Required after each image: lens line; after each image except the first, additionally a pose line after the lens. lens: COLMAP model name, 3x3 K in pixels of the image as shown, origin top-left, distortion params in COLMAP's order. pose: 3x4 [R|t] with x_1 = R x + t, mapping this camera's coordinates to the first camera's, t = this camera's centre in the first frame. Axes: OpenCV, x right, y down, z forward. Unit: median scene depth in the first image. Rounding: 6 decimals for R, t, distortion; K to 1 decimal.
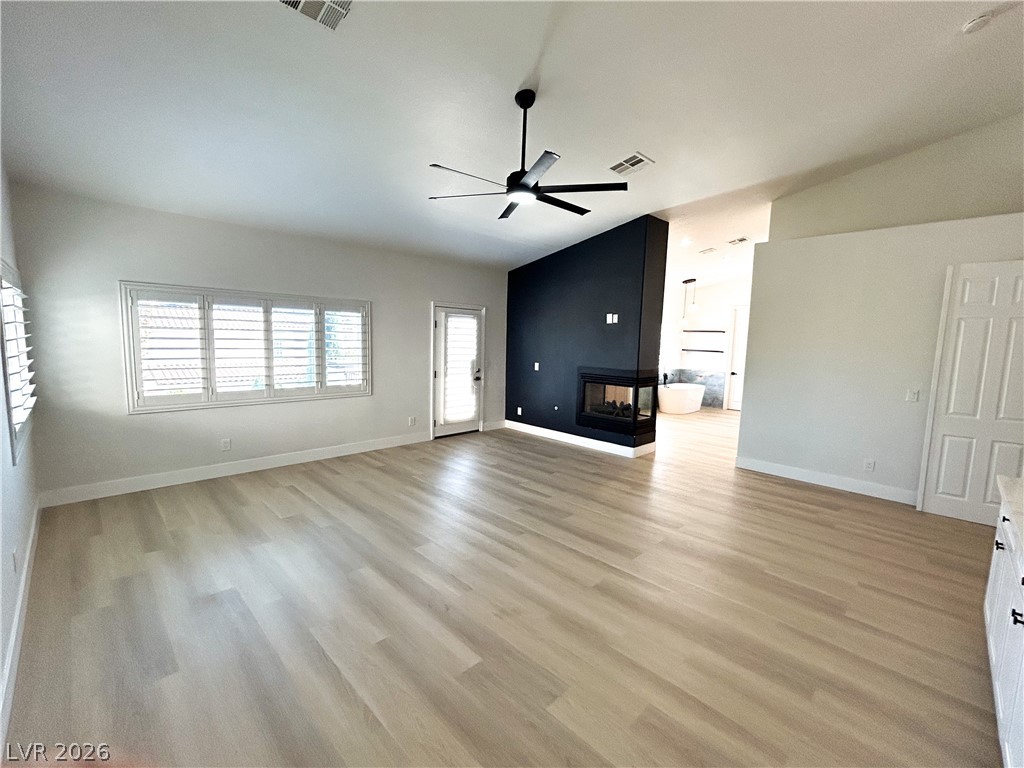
lens RADIAL K [[440.7, 0, 509.6], [0, 440.7, 384.2], [0, 0, 1]] dist [0.002328, 0.000304]
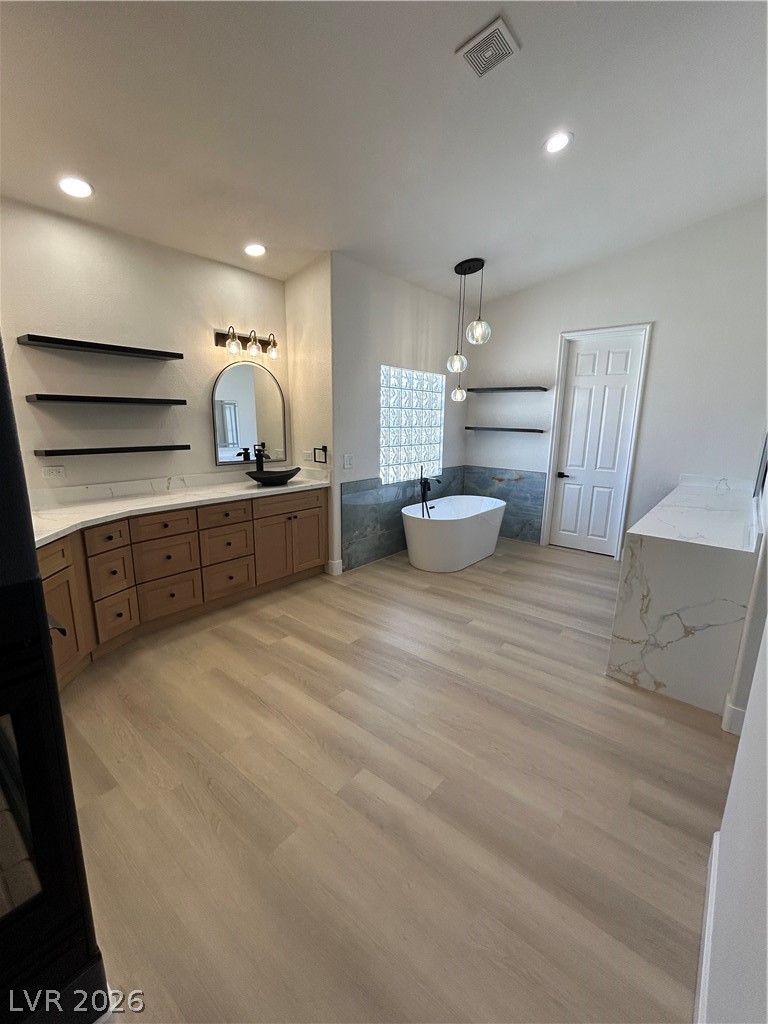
lens RADIAL K [[440.7, 0, 381.3], [0, 440.7, 512.1], [0, 0, 1]] dist [0.002328, 0.000304]
pose [[0.995770, -0.031230, 0.086410, 0.255602], [0.021888, 0.994015, 0.107027, -0.039650], [-0.089235, -0.104683, 0.990494, 0.509771]]
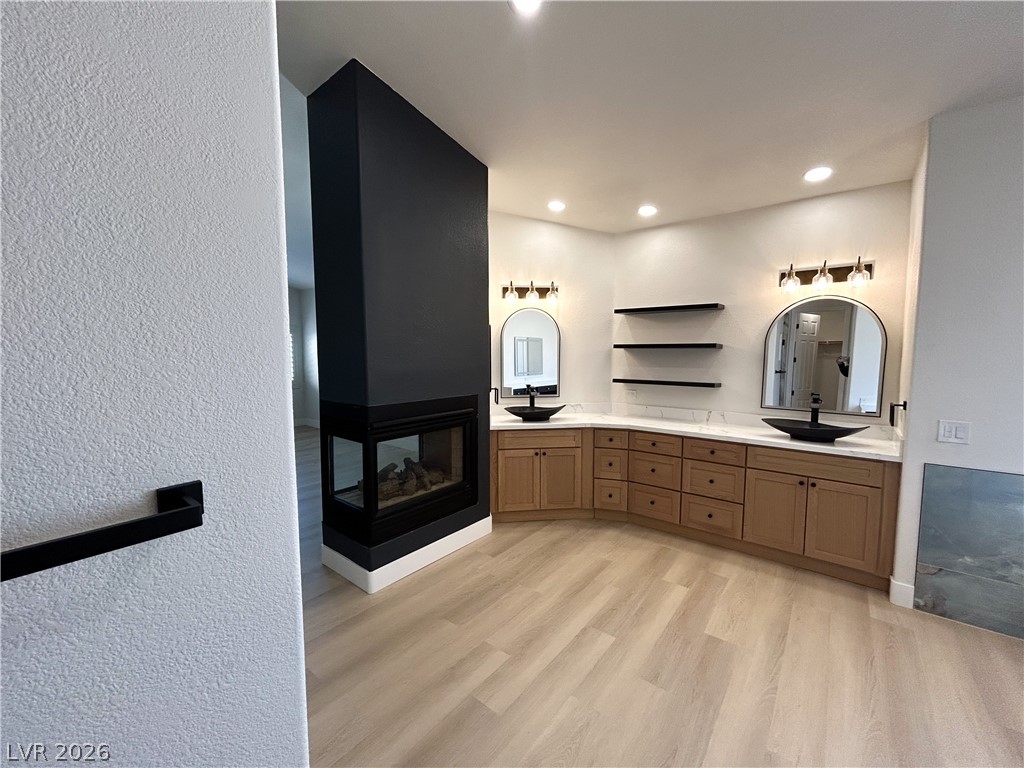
lens RADIAL K [[413.2, 0, 510.6], [0, 413.2, 383.5], [0, 0, 1]] dist [-0.000745, 0.000166]
pose [[0.109869, 0.051374, -0.992618, 0.452312], [-0.104431, 0.993733, 0.039873, -0.052869], [0.988445, 0.099279, 0.114545, 0.645831]]
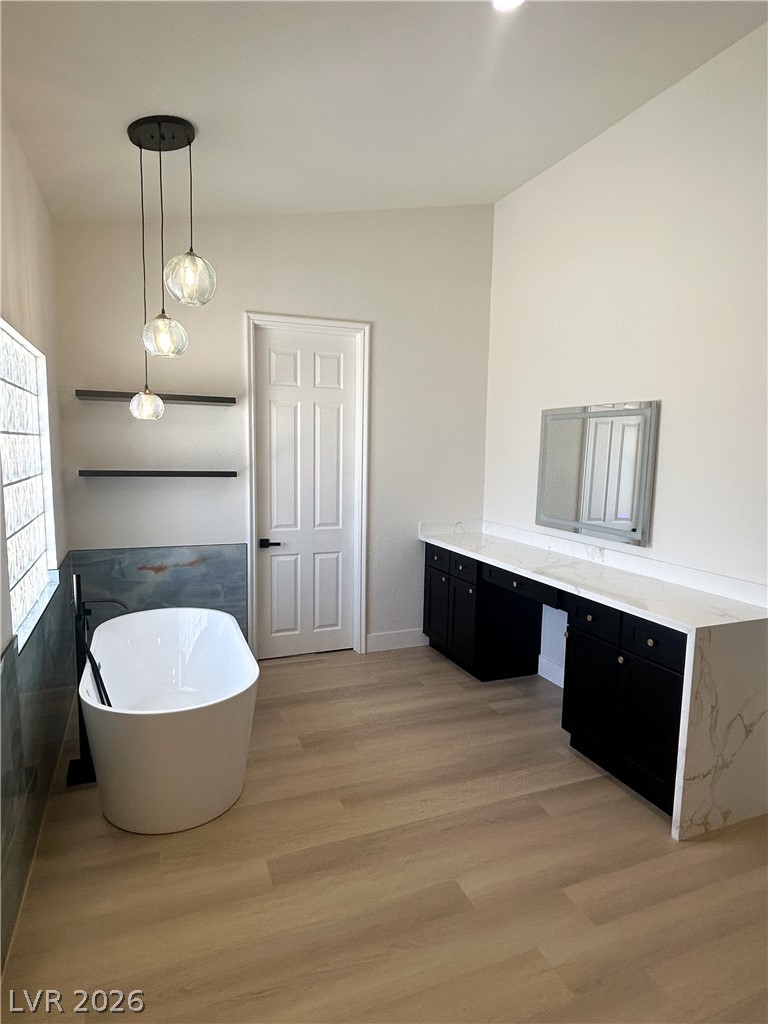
lens RADIAL K [[594.9, 0, 386.4], [0, 594.9, 515.1], [0, 0, 1]] dist [-0.002131, -0.000595]
pose [[0.385090, -0.128418, 0.913901, 0.166121], [0.093430, 0.990609, 0.099828, -0.074893], [-0.918138, 0.046943, 0.393471, 0.747391]]
